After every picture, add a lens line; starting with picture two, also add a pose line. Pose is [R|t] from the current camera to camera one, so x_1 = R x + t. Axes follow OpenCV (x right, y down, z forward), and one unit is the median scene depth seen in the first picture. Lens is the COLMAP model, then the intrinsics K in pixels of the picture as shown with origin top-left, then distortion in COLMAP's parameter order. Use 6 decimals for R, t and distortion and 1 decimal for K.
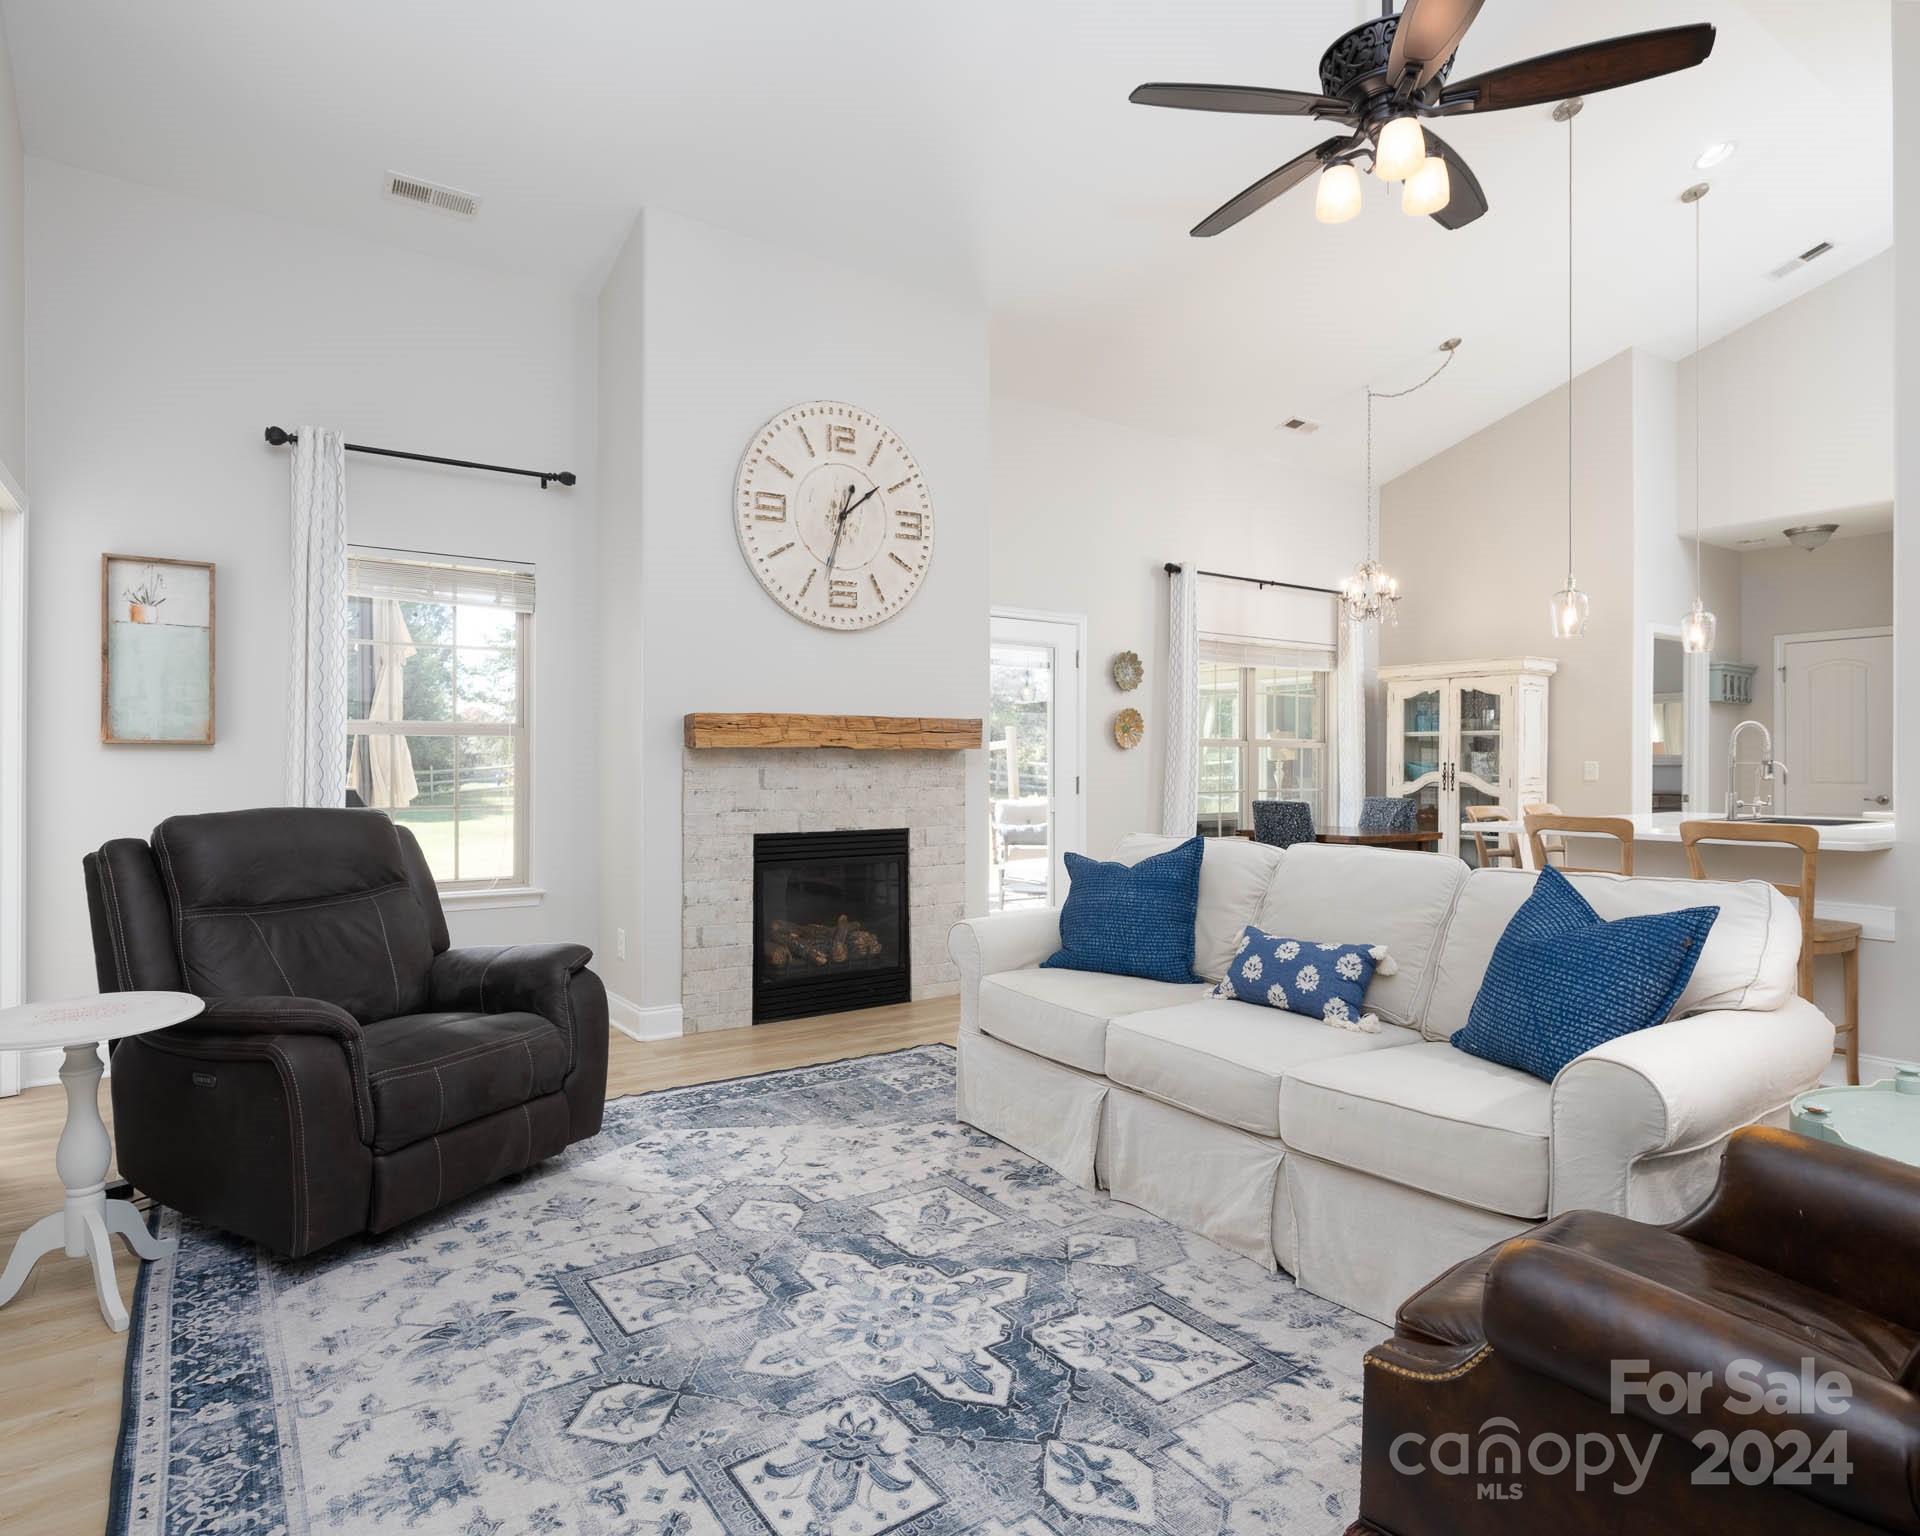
lens RADIAL K [[1063.4, 0, 960.0], [0, 1063.4, 768.0], [0, 0, 1]] dist [-0.000105, -0.000019]
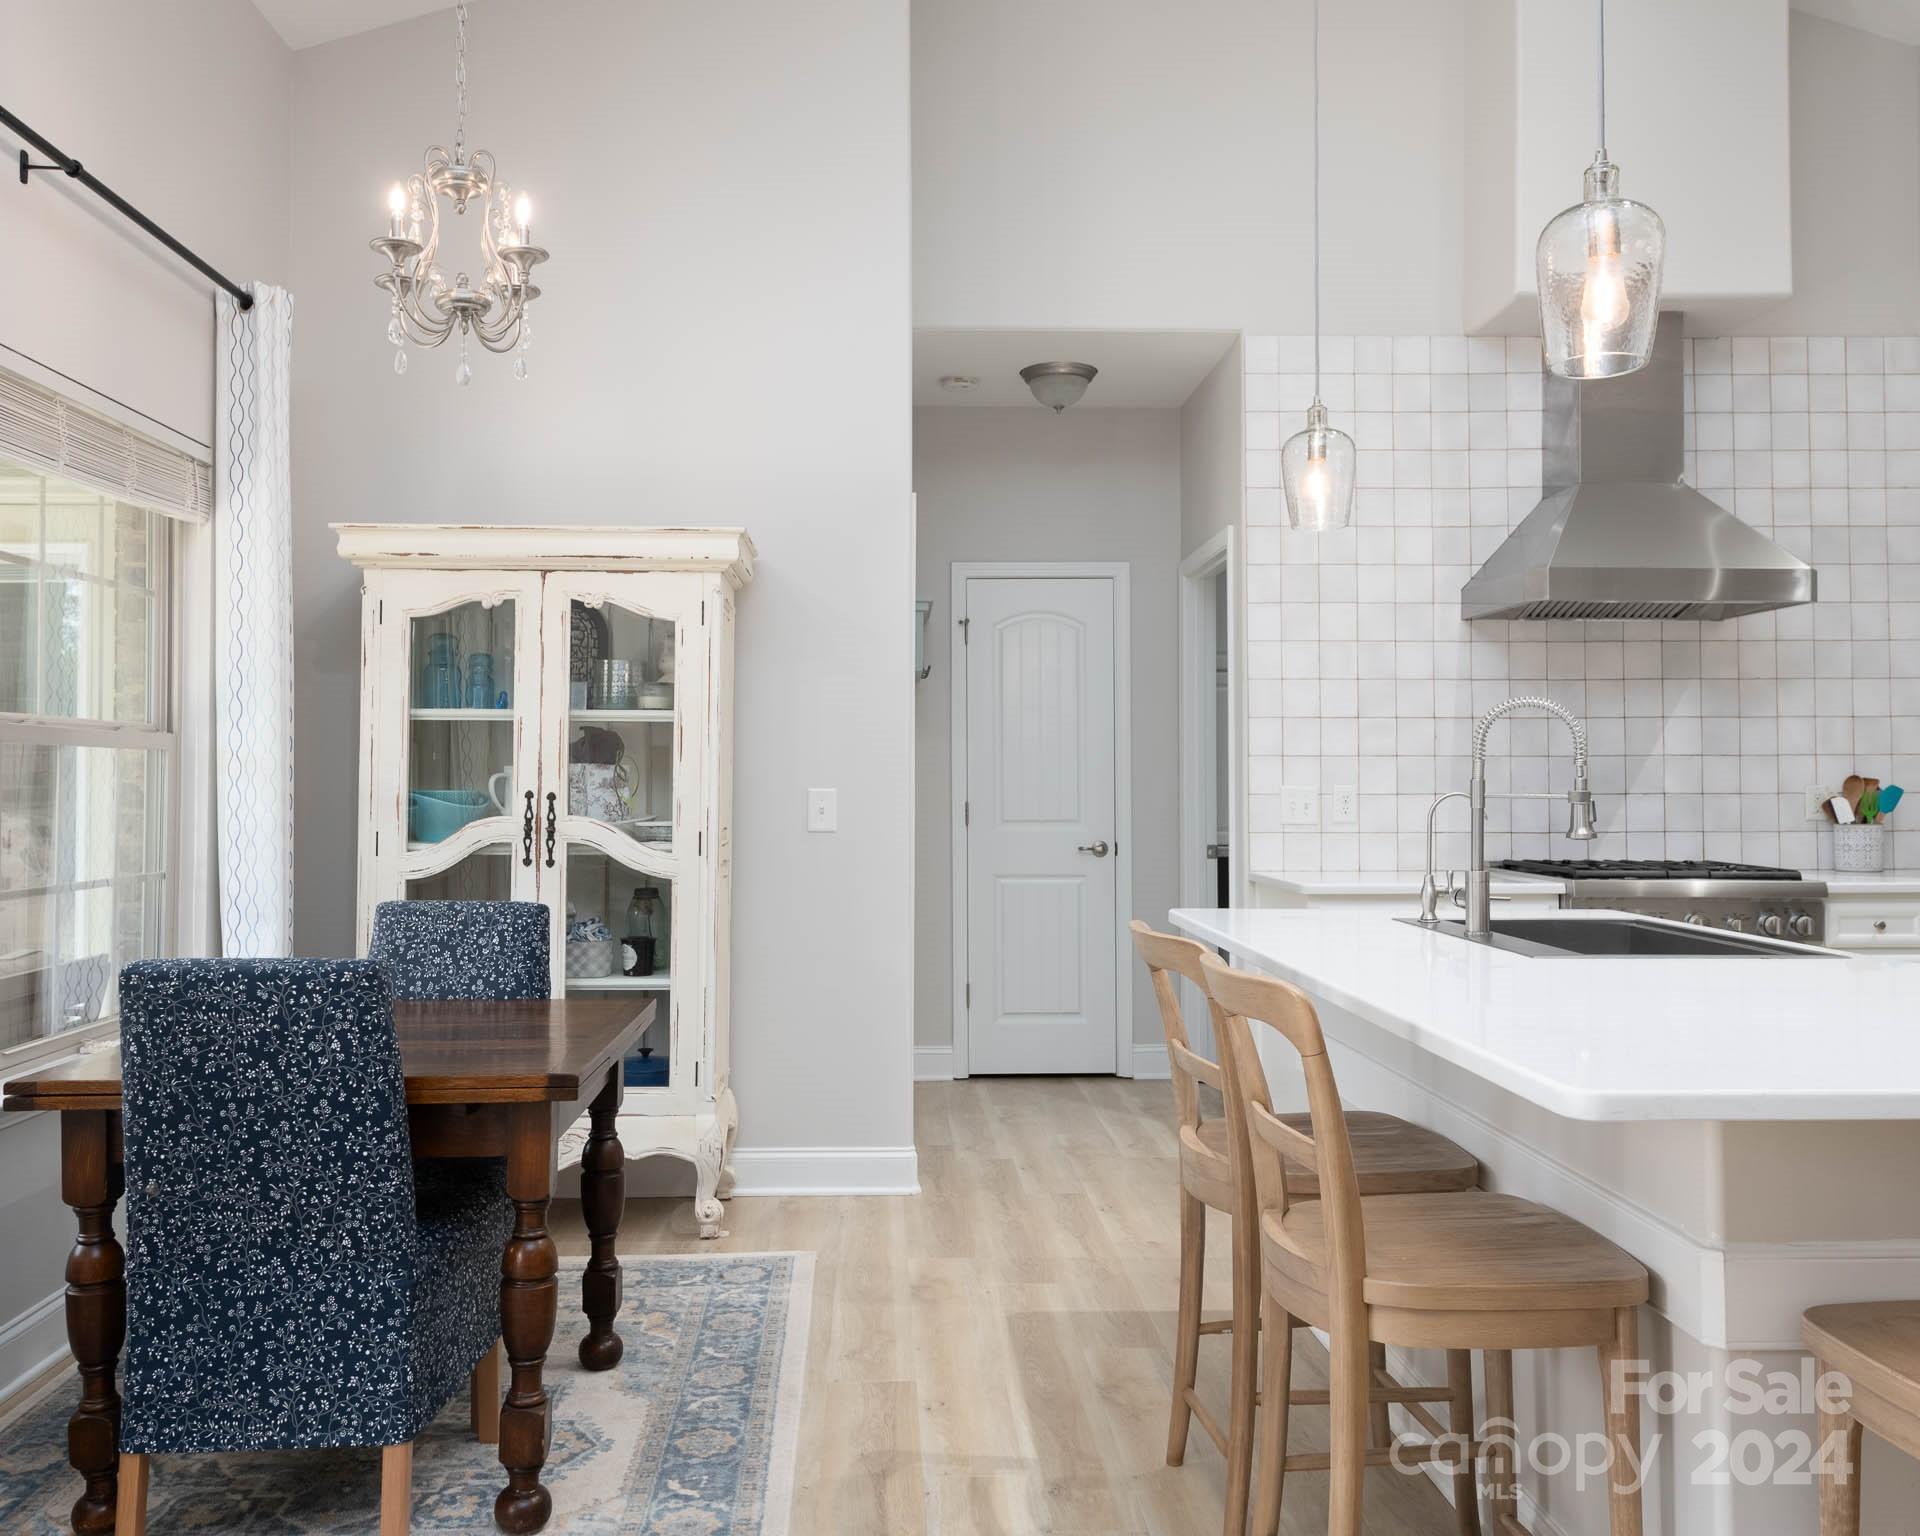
lens RADIAL K [[1561.9, 0, 960.0], [0, 1561.9, 768.0], [0, 0, 1]] dist [-0.008430, -0.004579]
pose [[0.545015, 0.004639, 0.838413, 0.143350], [0.005271, 0.999946, -0.008959, -0.015334], [-0.838409, 0.009302, 0.544962, 1.097878]]
